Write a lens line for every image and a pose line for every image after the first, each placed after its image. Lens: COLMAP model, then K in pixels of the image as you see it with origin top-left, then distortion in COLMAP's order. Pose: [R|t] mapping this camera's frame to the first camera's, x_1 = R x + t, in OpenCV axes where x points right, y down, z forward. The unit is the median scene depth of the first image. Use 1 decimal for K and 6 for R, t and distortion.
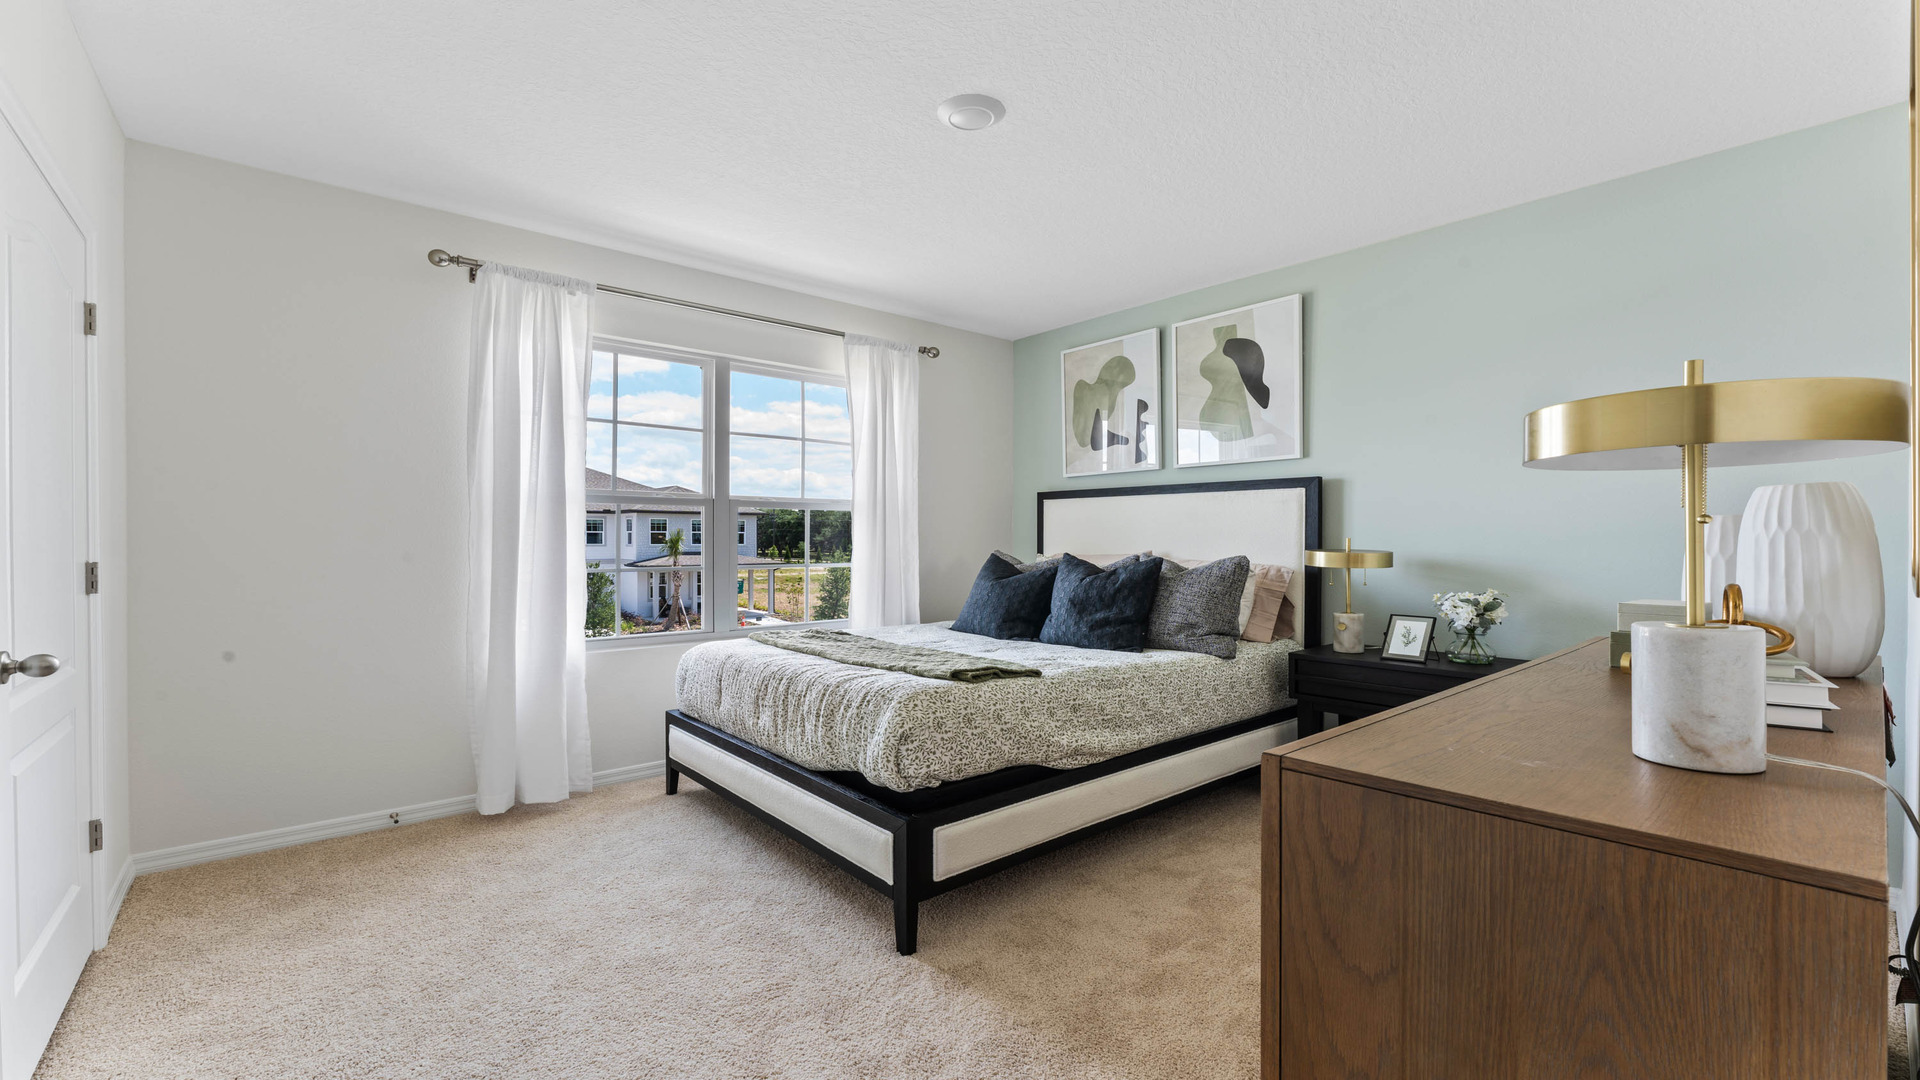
lens RADIAL K [[792.7, 0, 948.8], [0, 792.7, 537.2], [0, 0, 1]] dist [0.000933, 0.000177]
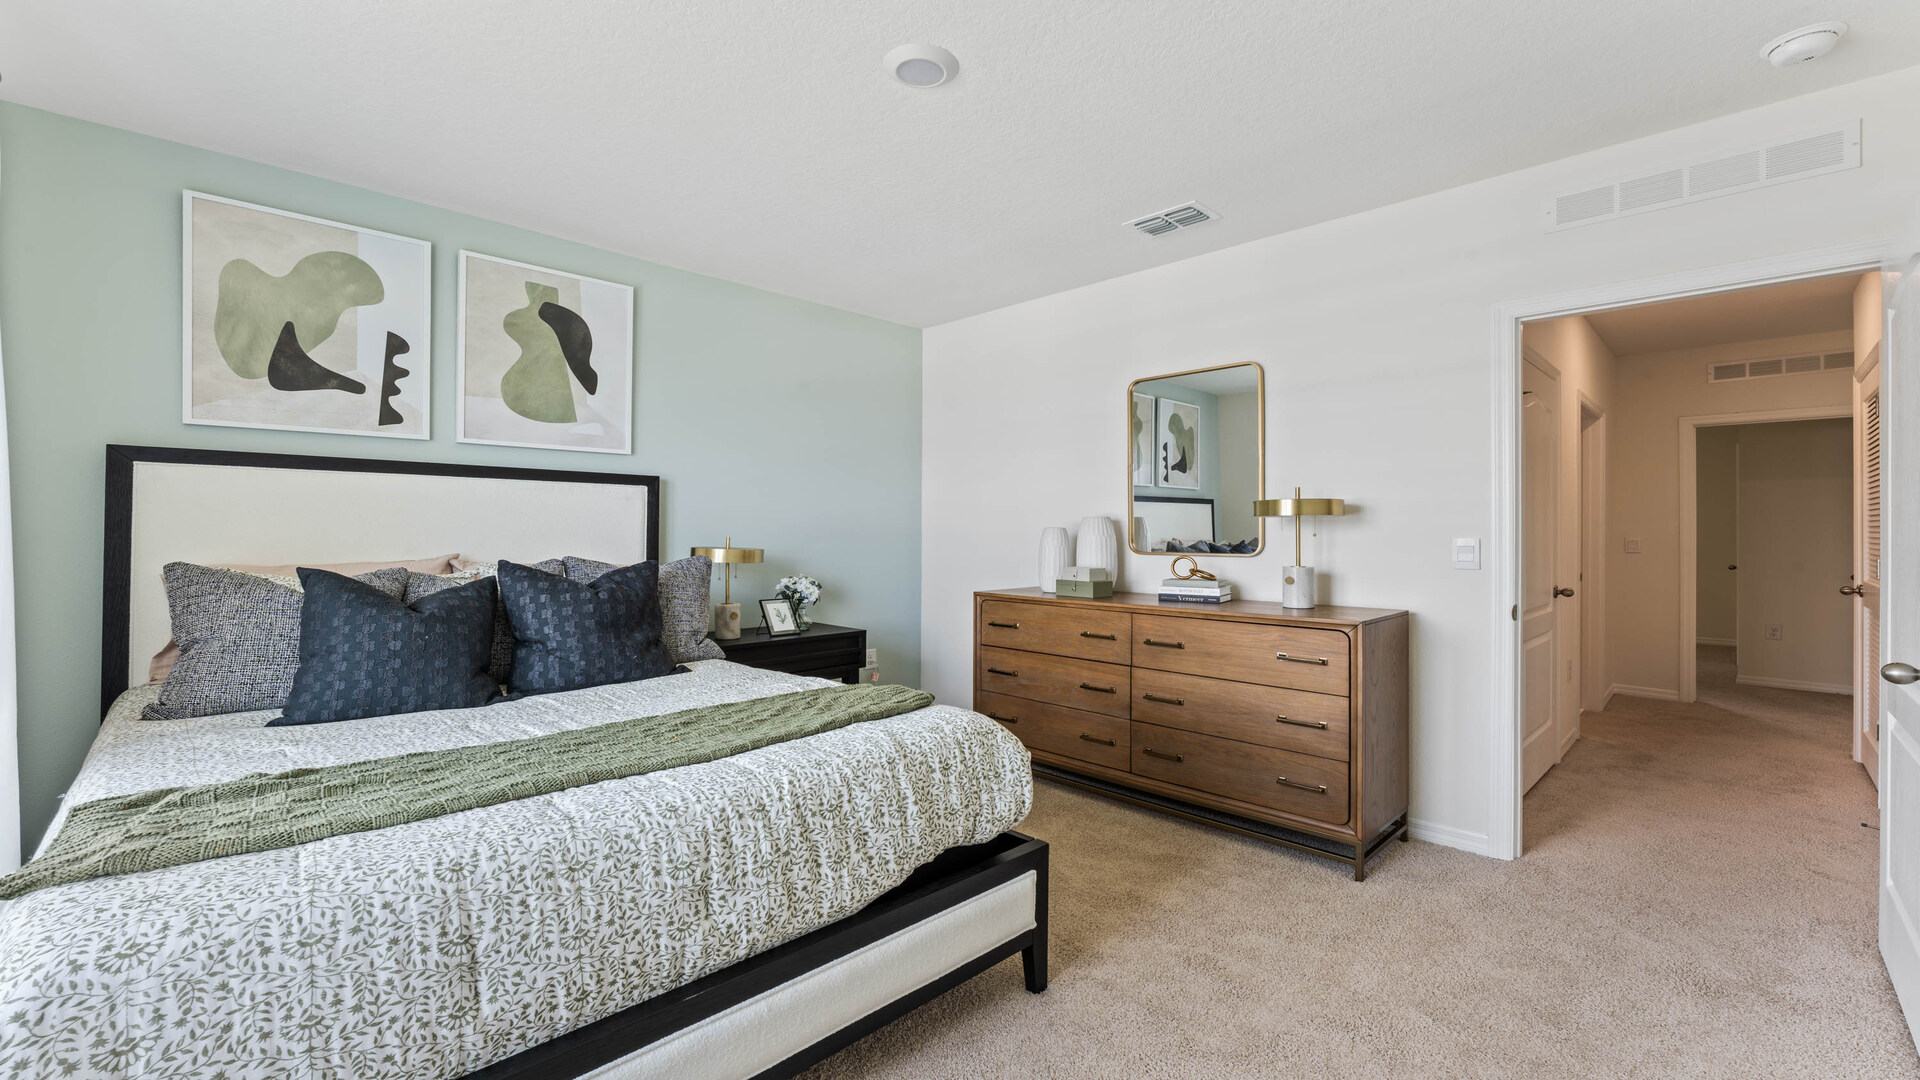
lens RADIAL K [[792.7, 0, 948.8], [0, 792.7, 537.2], [0, 0, 1]] dist [0.000933, 0.000177]
pose [[-0.071895, -0.006083, 0.997394, -0.510837], [-0.007038, 0.999960, 0.005591, -0.005998], [-0.997387, -0.006618, -0.071935, 0.615489]]
